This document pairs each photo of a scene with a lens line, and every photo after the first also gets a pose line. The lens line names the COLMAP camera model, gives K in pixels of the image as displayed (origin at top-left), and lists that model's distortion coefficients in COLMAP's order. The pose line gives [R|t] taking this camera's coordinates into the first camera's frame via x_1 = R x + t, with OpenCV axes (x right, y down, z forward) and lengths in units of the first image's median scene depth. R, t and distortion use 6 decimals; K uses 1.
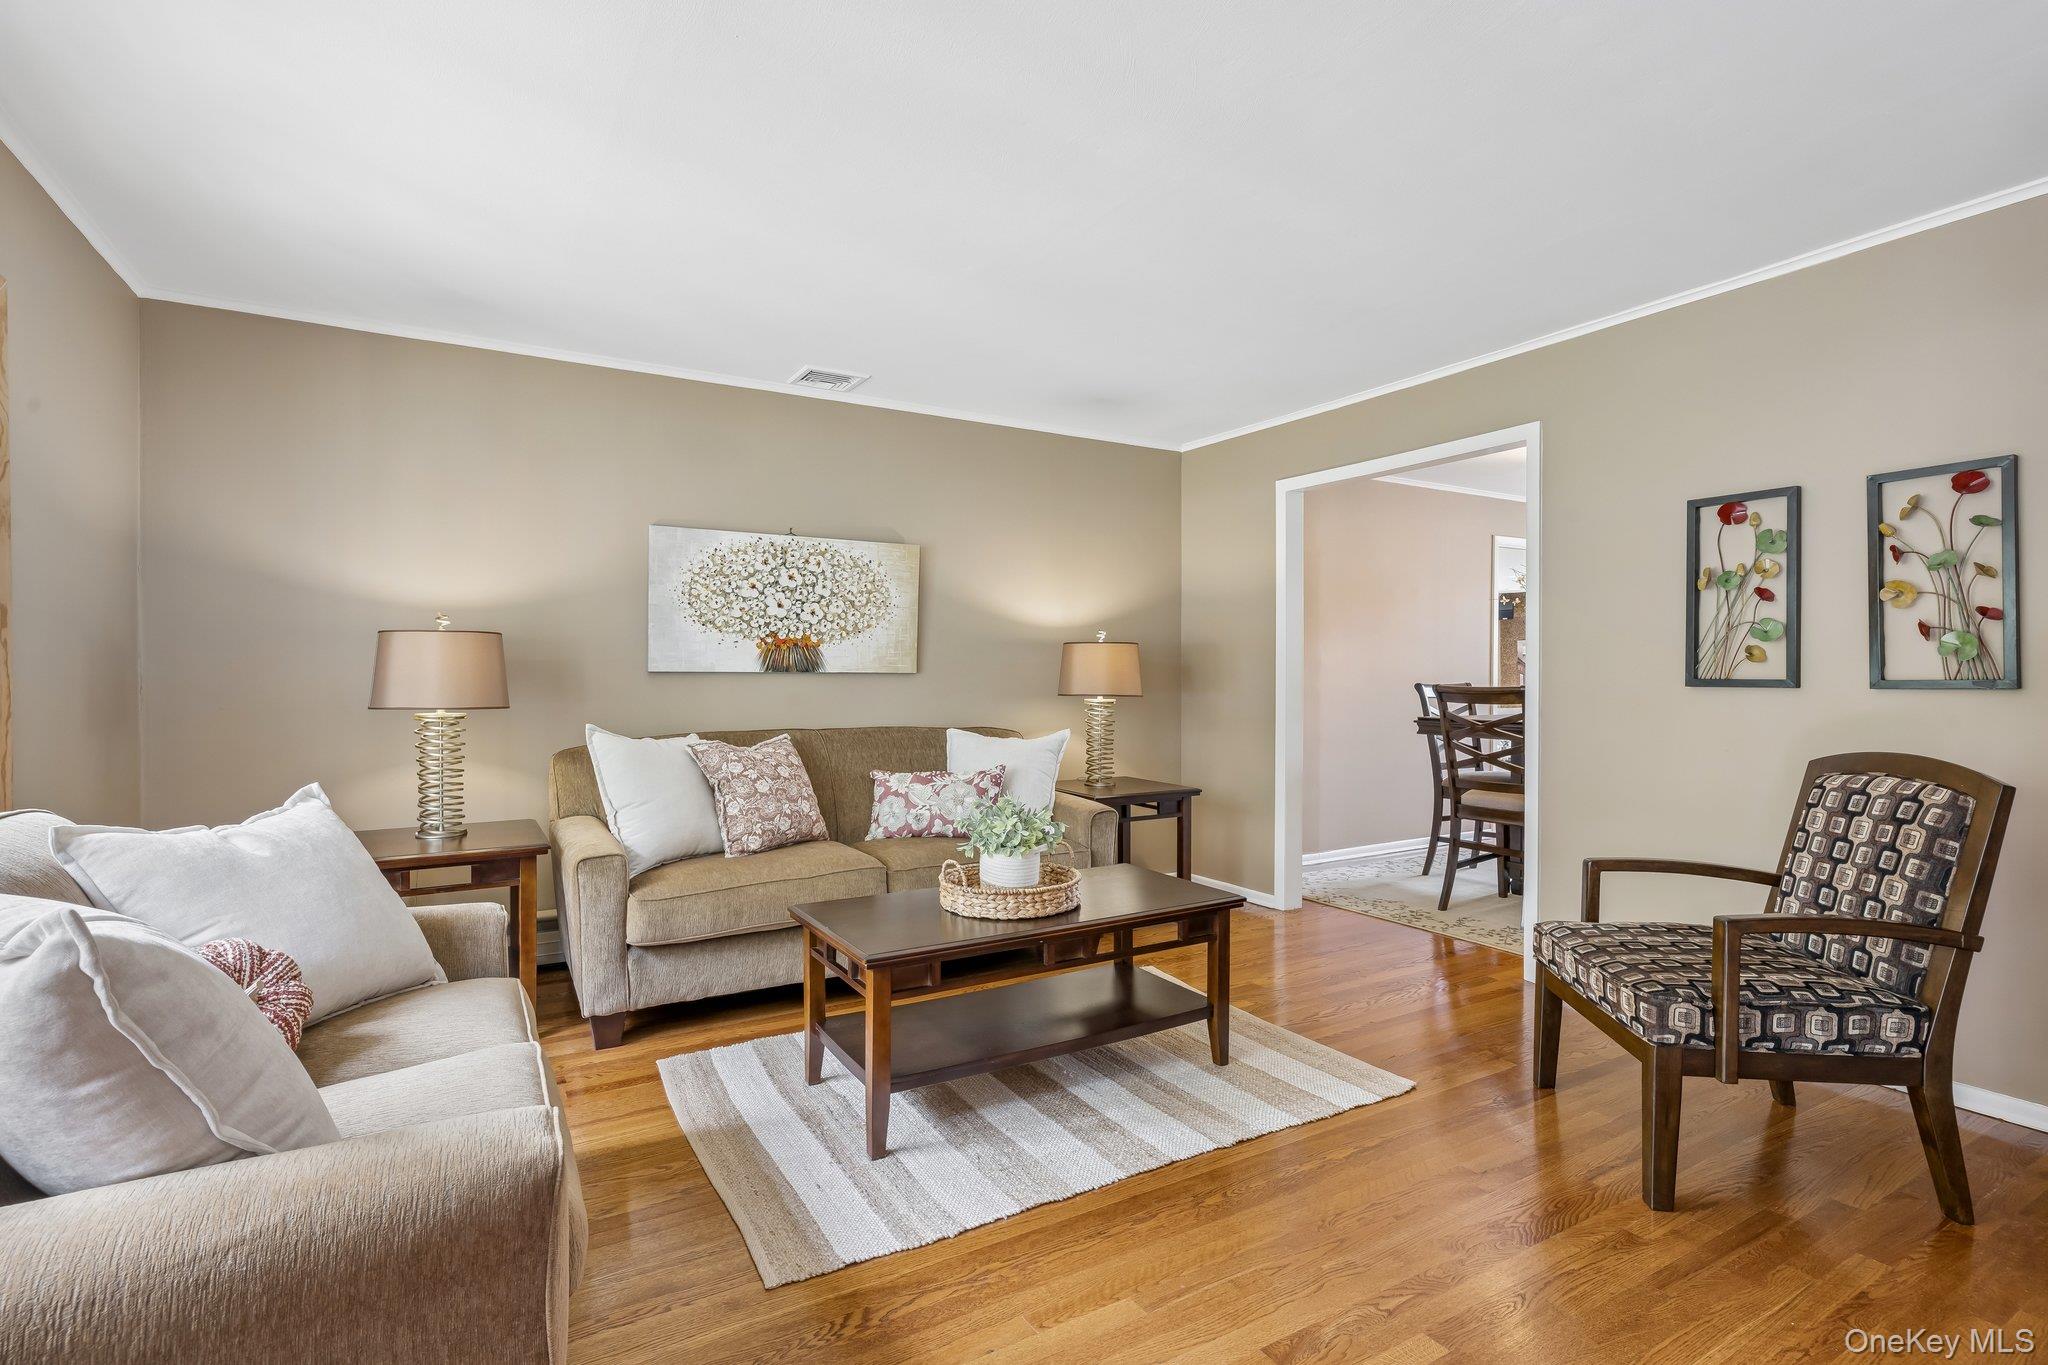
lens RADIAL K [[990.4, 0, 1024.0], [0, 990.4, 682.5], [0, 0, 1]] dist [0.000712, 0.000062]
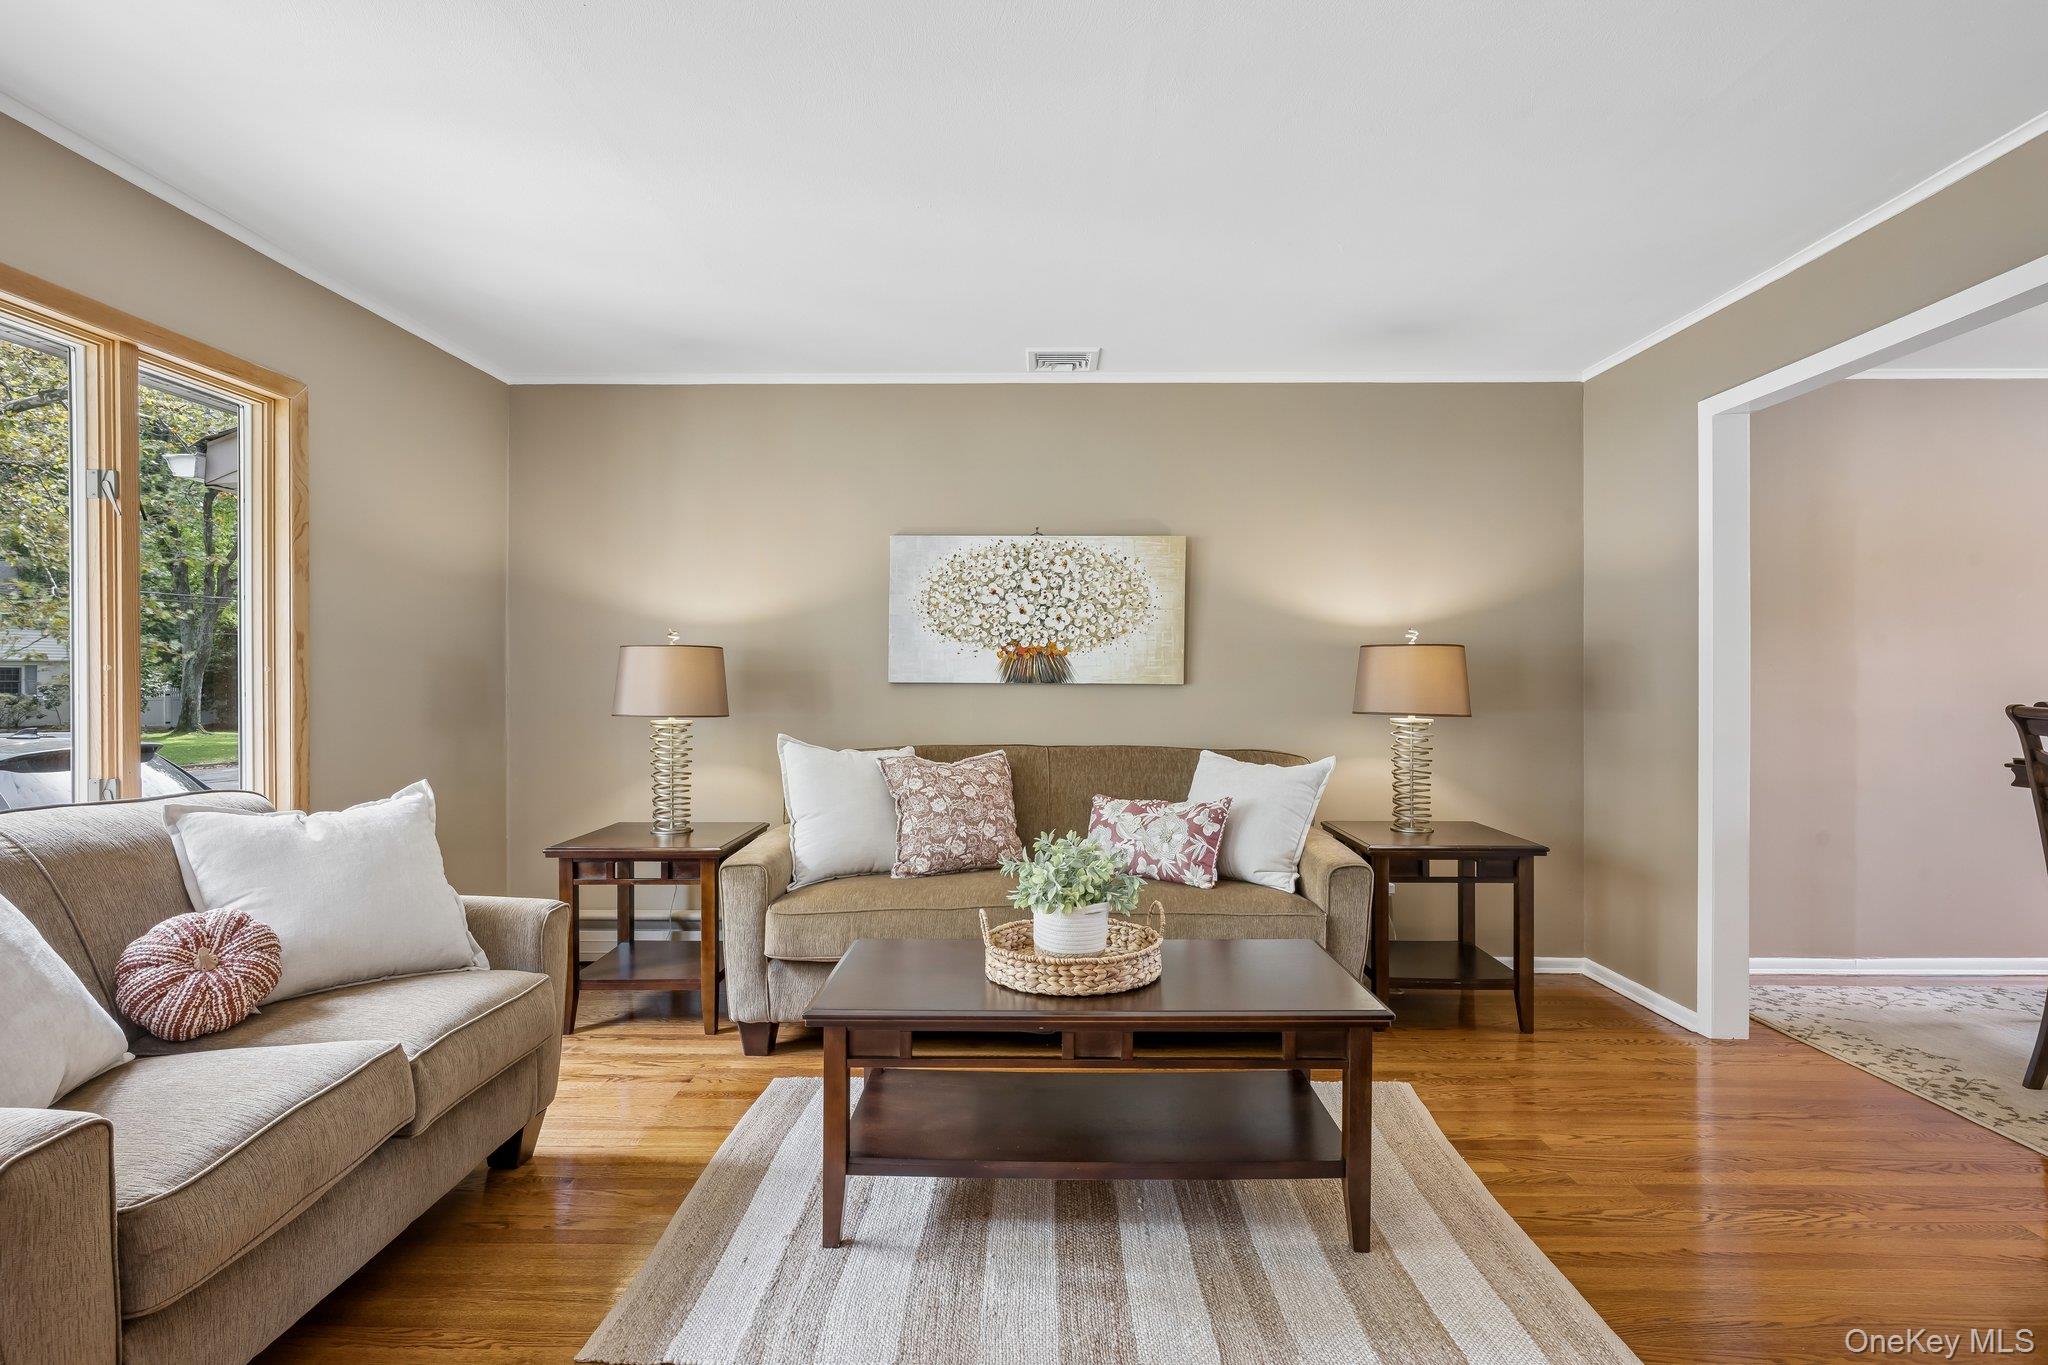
lens RADIAL K [[1027.5, 0, 1024.0], [0, 1027.5, 682.5], [0, 0, 1]] dist [0.000728, 0.000443]
pose [[0.849641, 0.000866, -0.527360, 0.269012], [-0.006141, 0.999947, -0.008253, -0.003128], [0.527325, 0.010251, 0.849602, 0.185008]]
